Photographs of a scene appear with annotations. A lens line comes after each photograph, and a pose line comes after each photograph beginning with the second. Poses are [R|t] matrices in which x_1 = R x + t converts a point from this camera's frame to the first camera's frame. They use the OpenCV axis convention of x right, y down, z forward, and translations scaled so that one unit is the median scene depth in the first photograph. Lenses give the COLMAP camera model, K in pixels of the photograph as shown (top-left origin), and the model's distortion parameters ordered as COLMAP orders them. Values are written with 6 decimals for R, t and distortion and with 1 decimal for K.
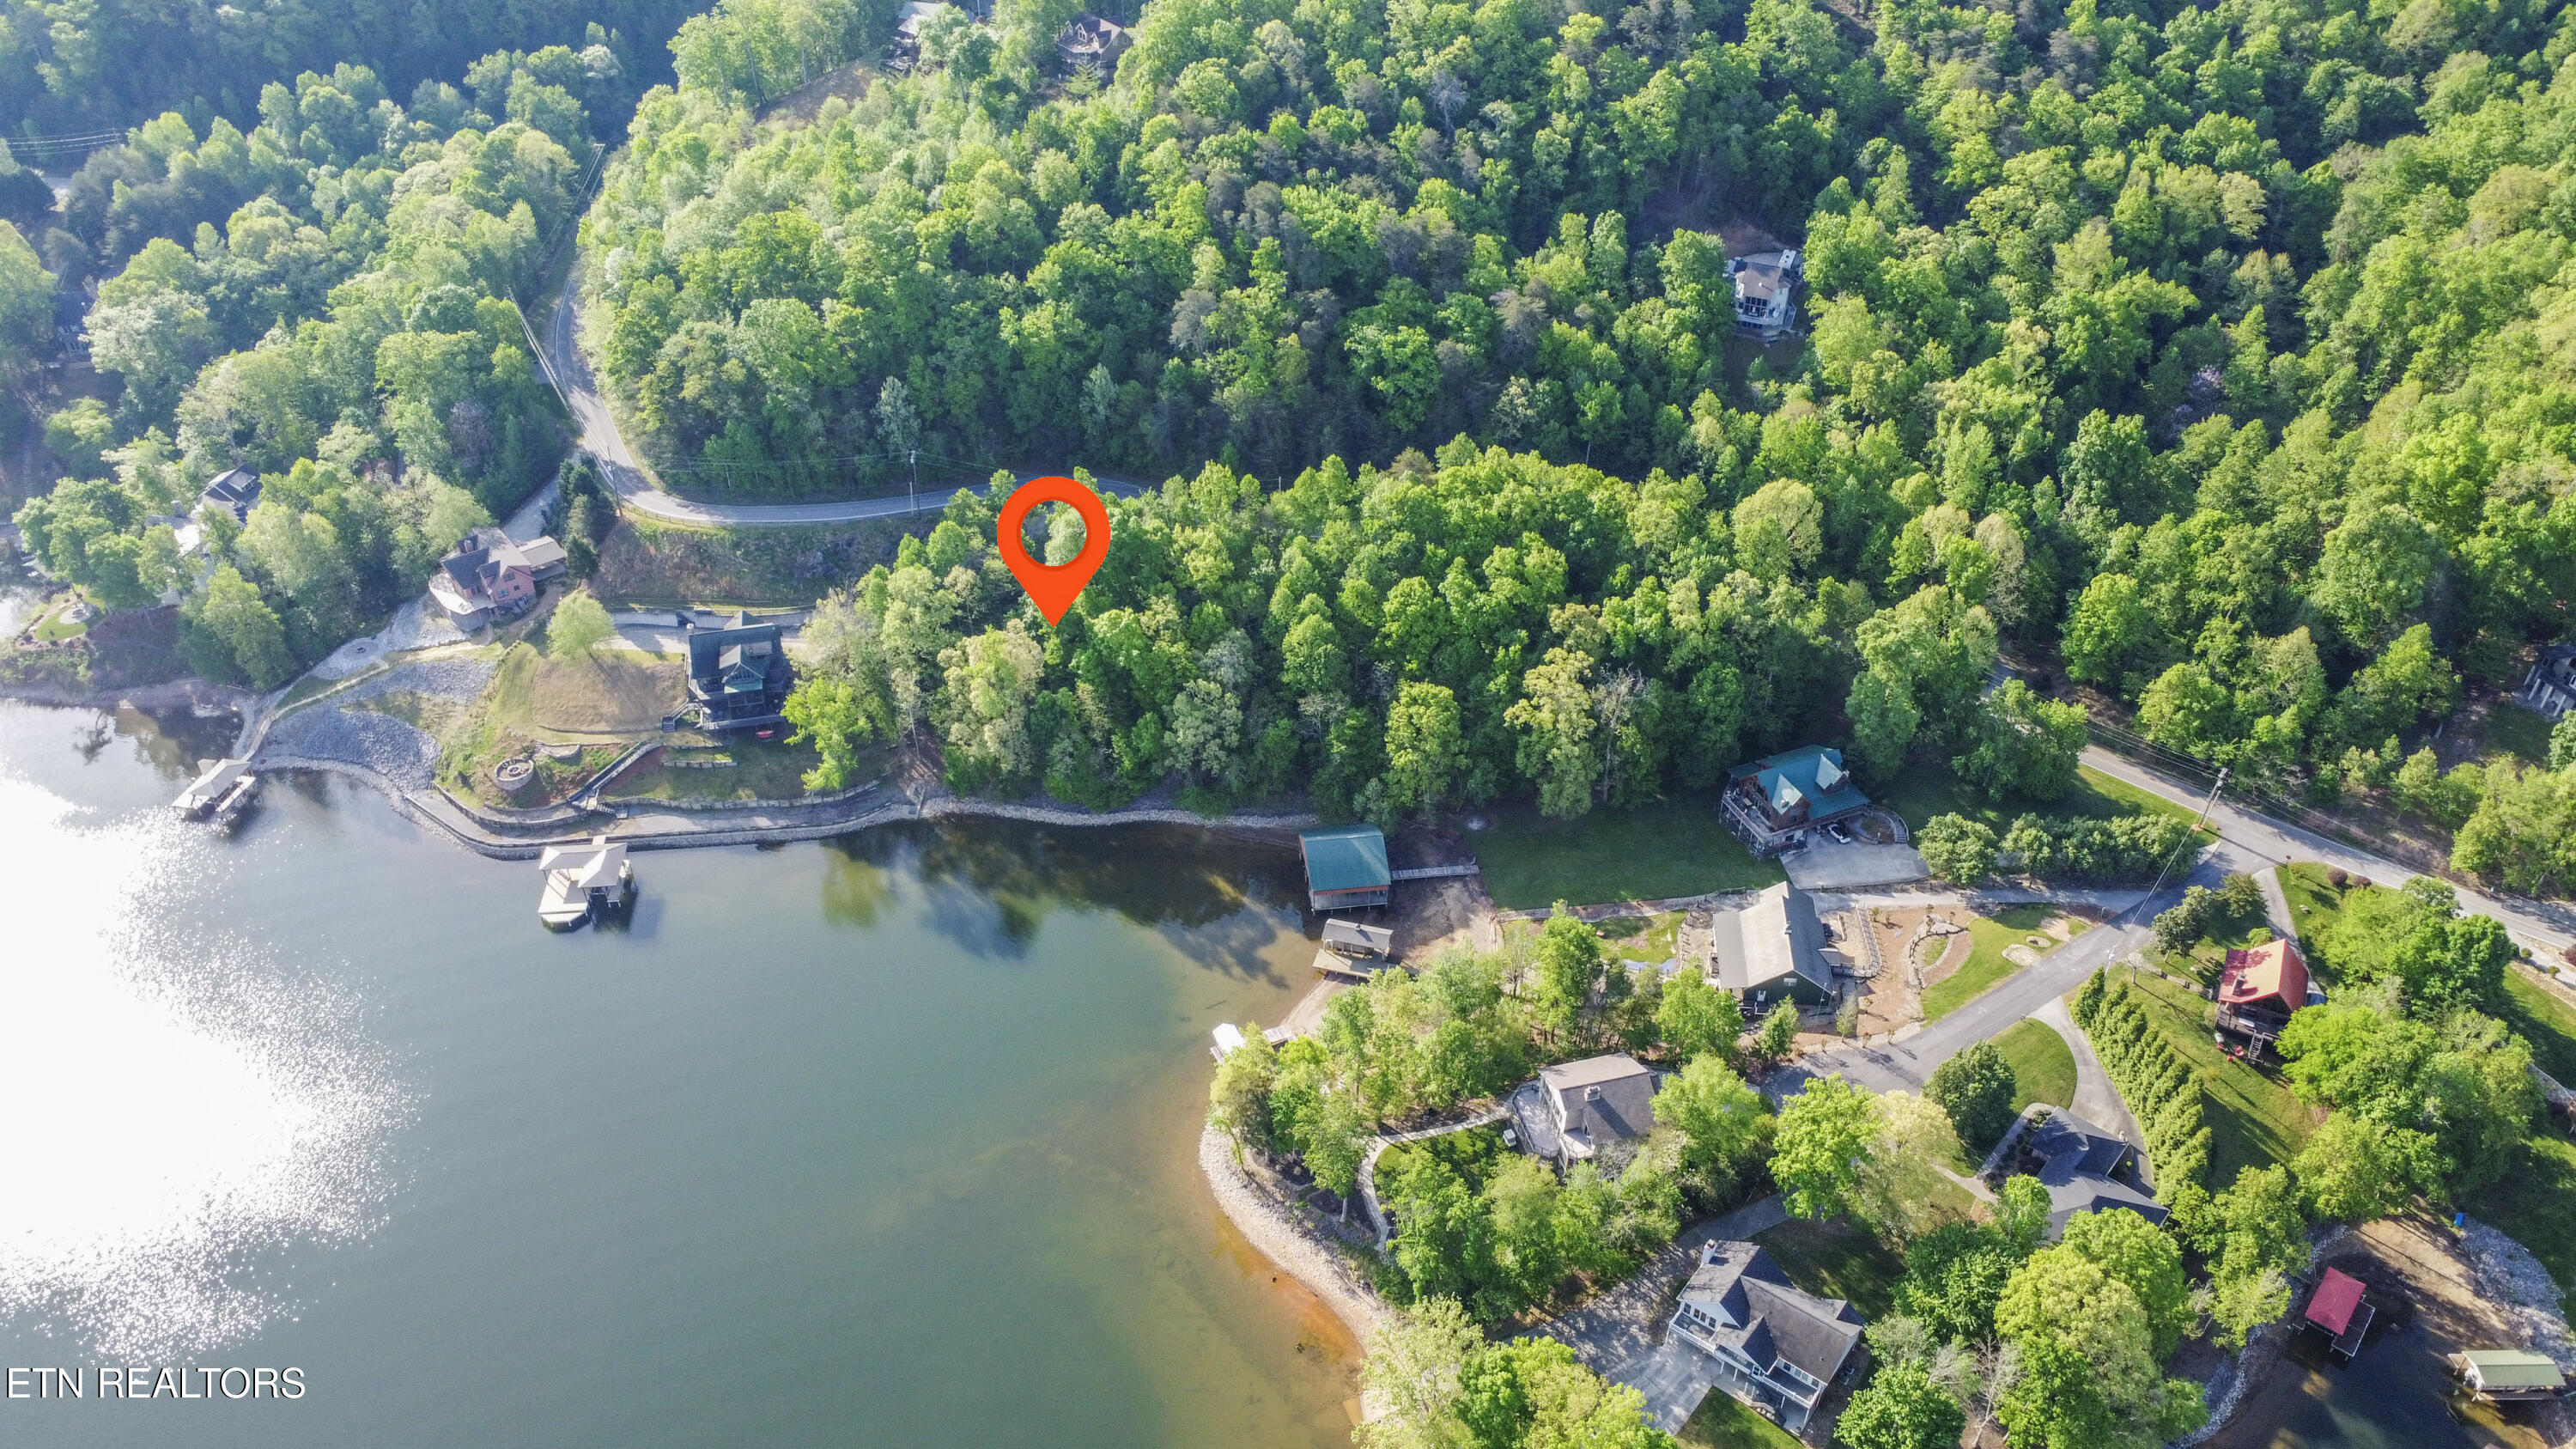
lens RADIAL K [[1924.1, 0, 1287.6], [0, 1924.1, 756.3], [0, 0, 1]] dist [-0.137263, 0.218174]
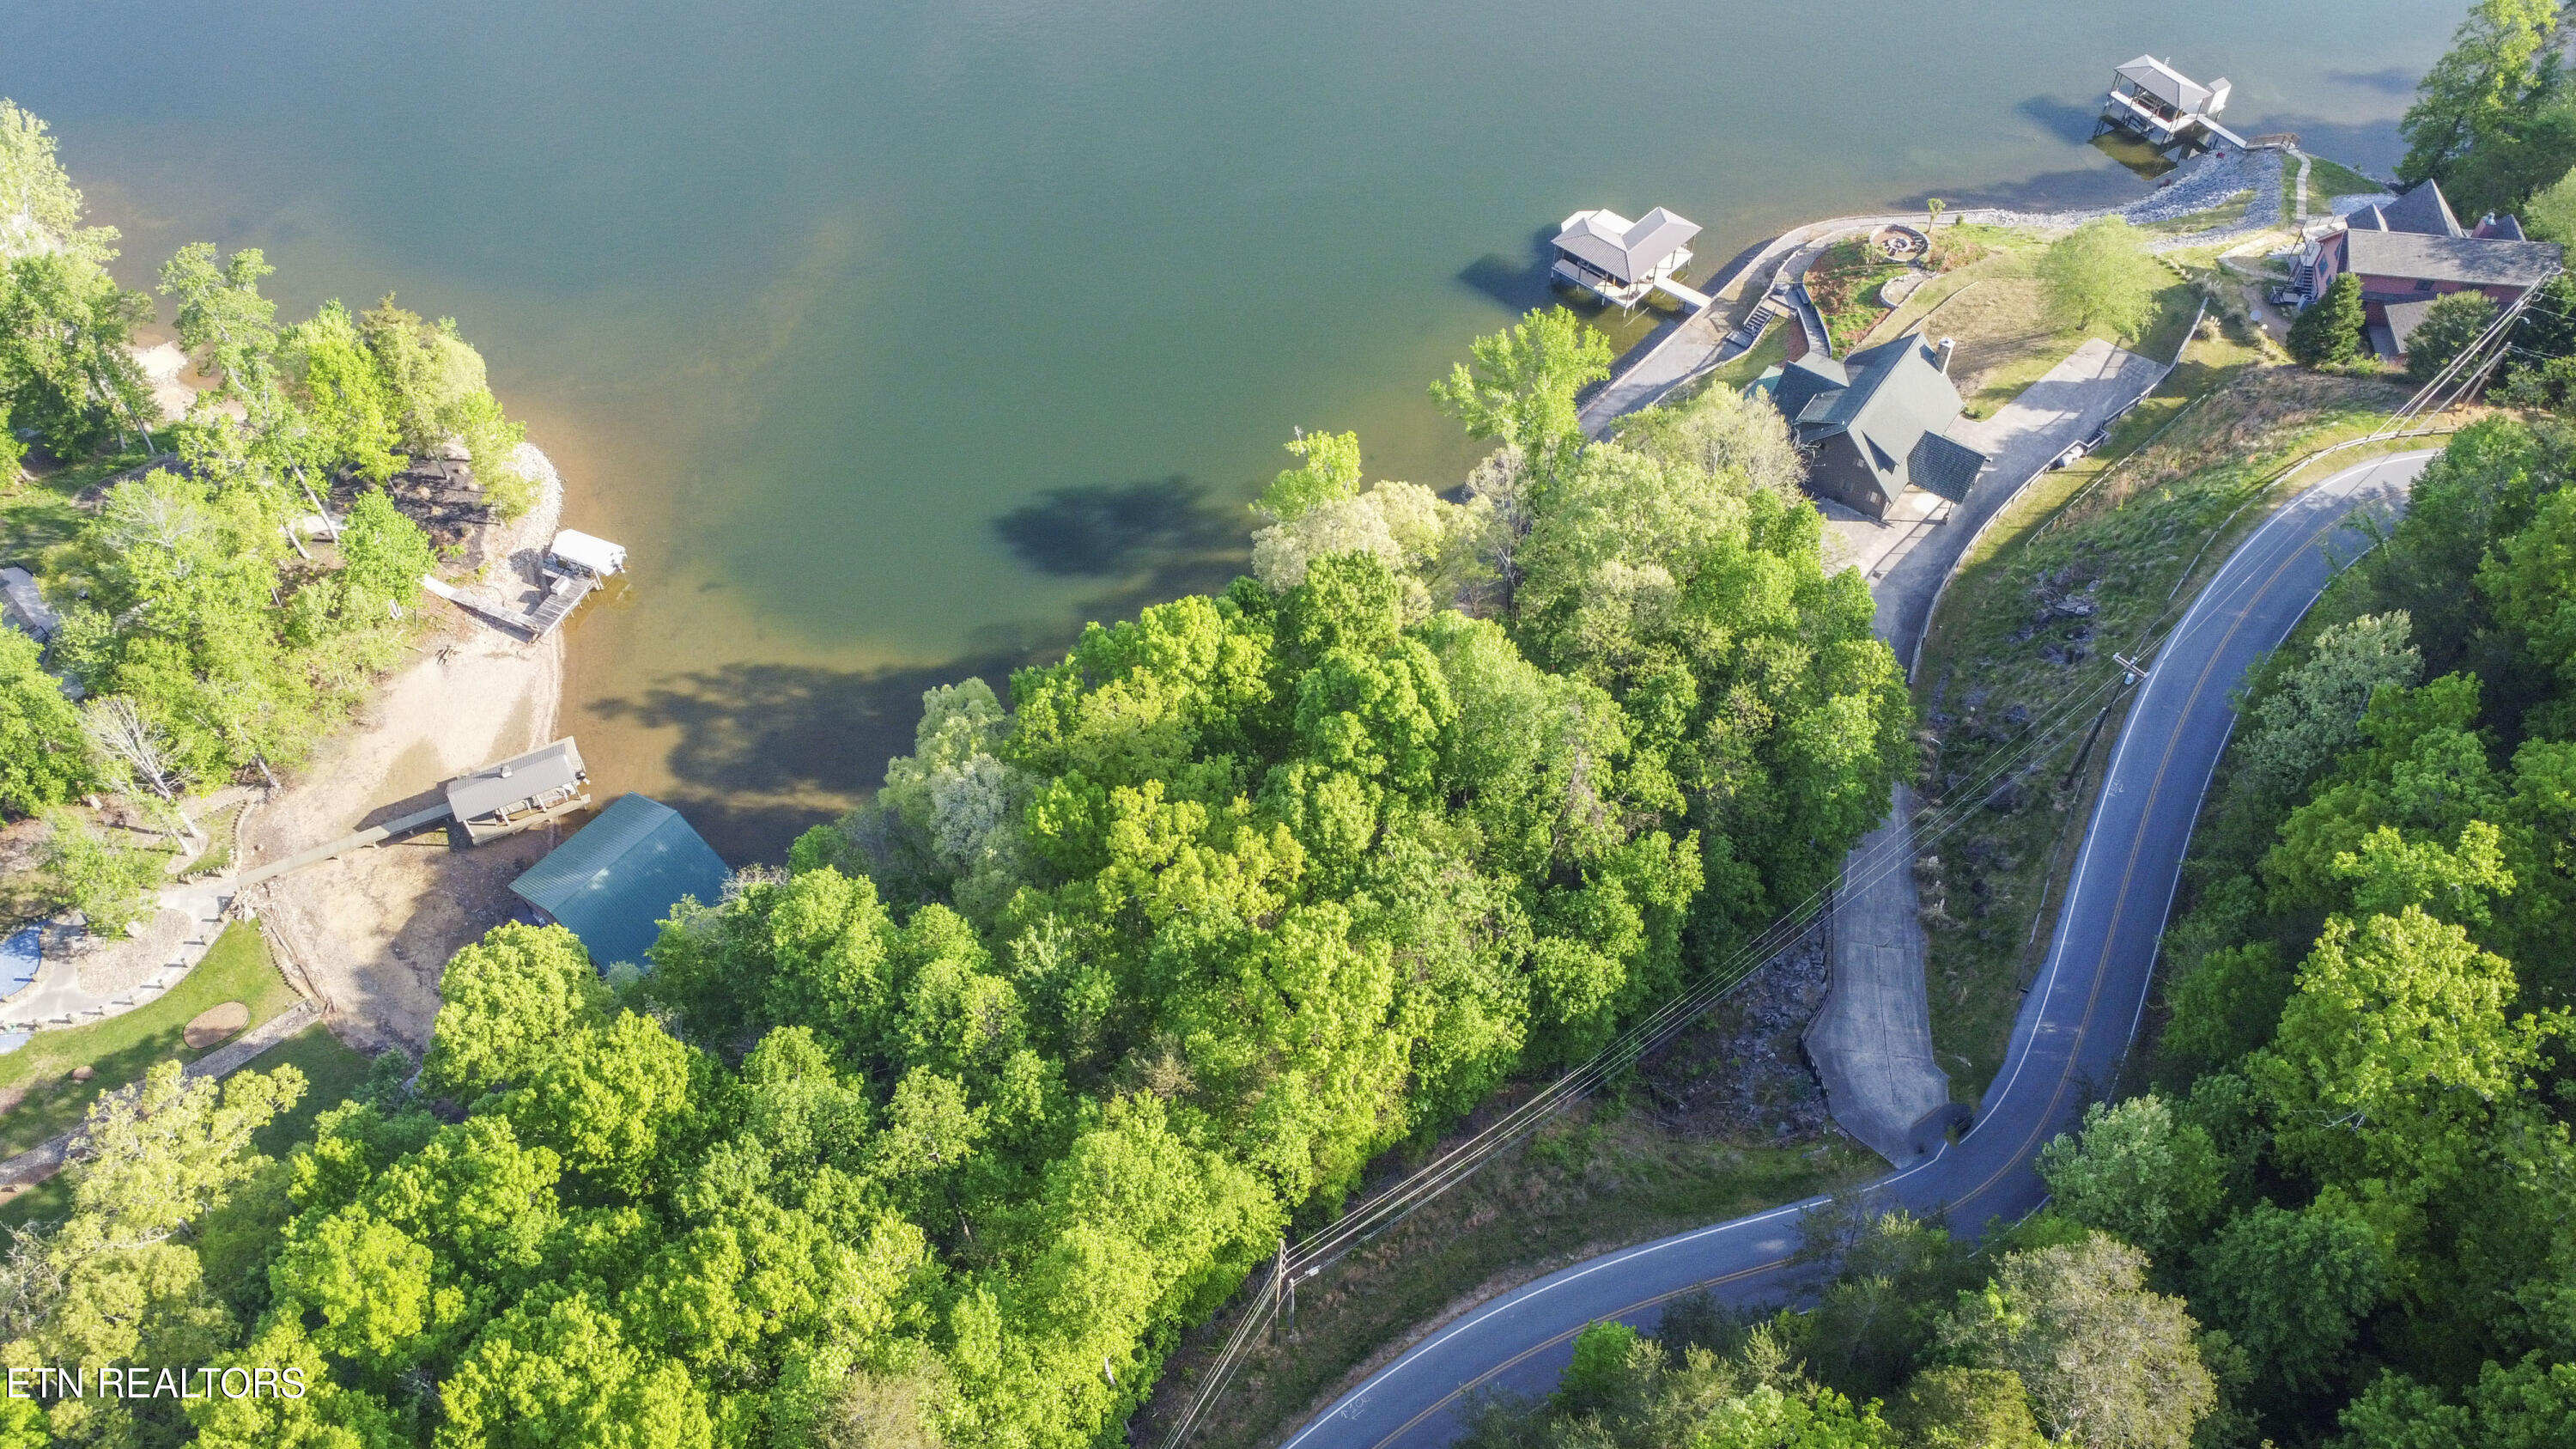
lens RADIAL K [[1930.2, 0, 1288.0], [0, 1930.2, 724.5], [0, 0, 1]] dist [-0.185107, 0.302587]
pose [[-0.745010, 0.517277, -0.421170, 0.073631], [-0.393054, 0.169714, 0.903717, -0.409619], [0.538951, 0.838822, 0.076879, 0.899617]]
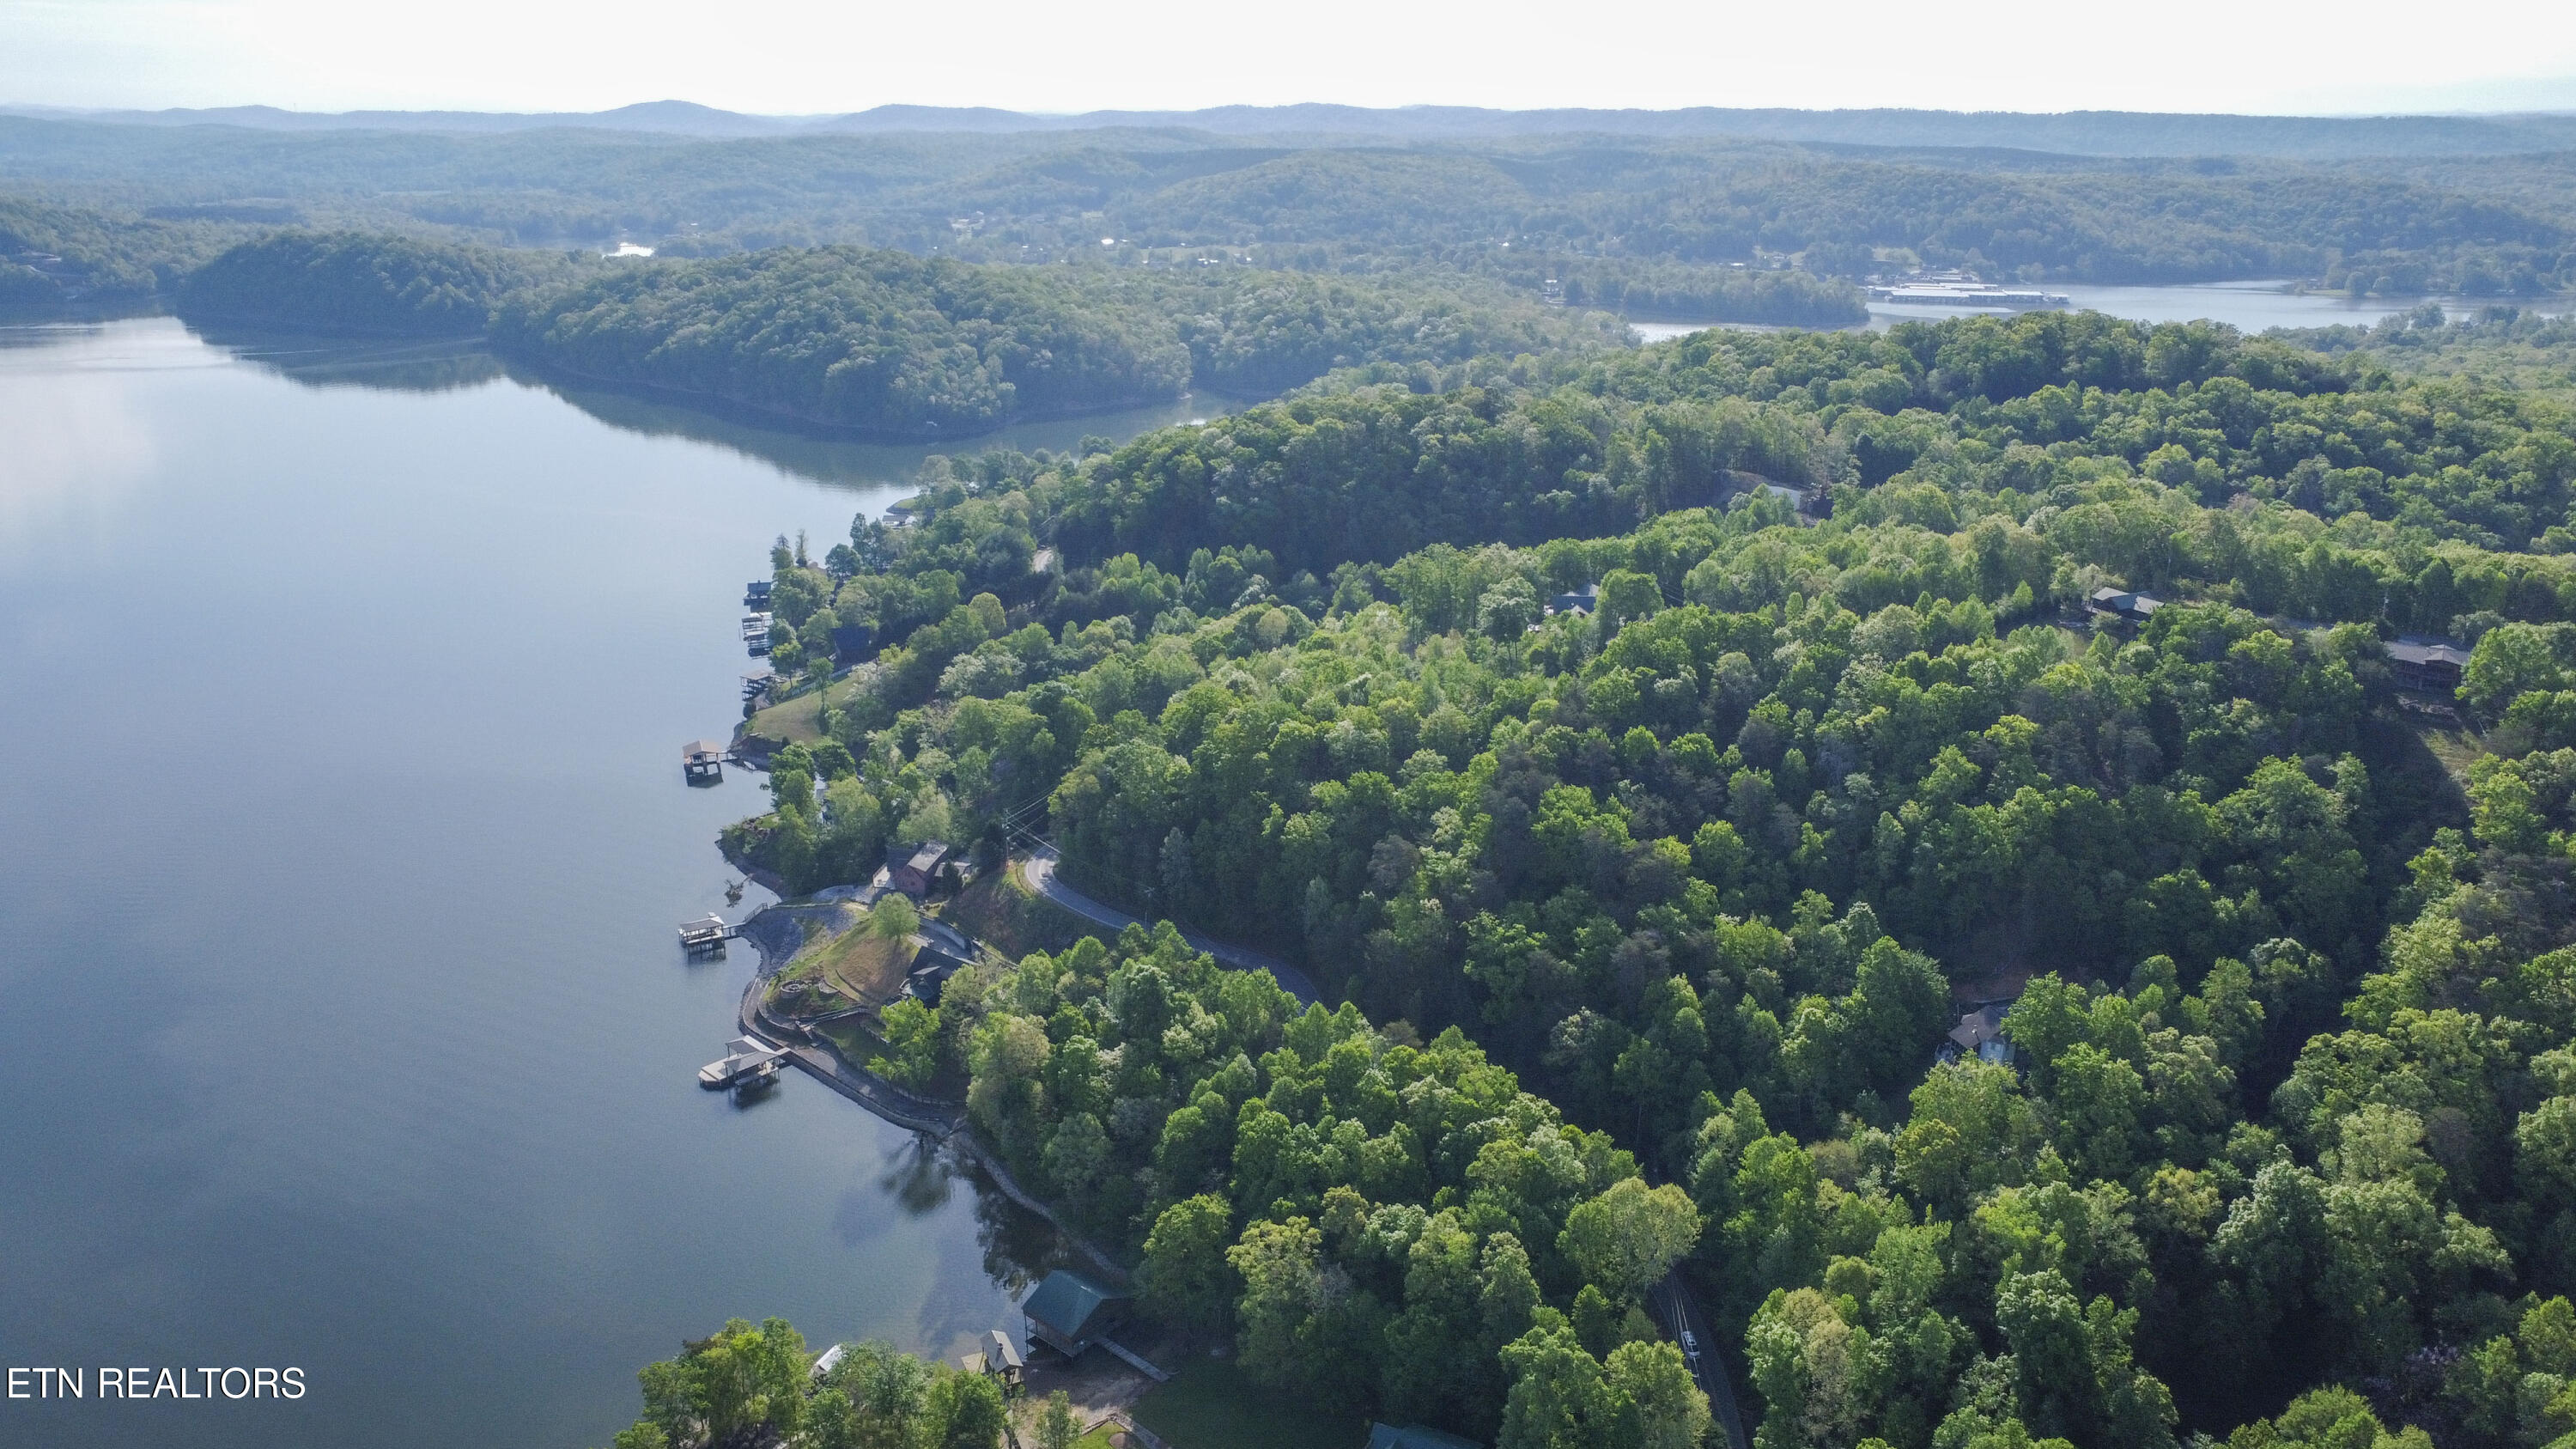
lens RADIAL K [[1956.3, 0, 1304.2], [0, 1956.3, 724.2], [0, 0, 1]] dist [-0.168276, 0.290579]
pose [[0.659272, 0.235789, -0.713978, 0.713267], [-0.450090, 0.884397, -0.123534, -0.140389], [0.602312, 0.402797, 0.689184, 0.176132]]
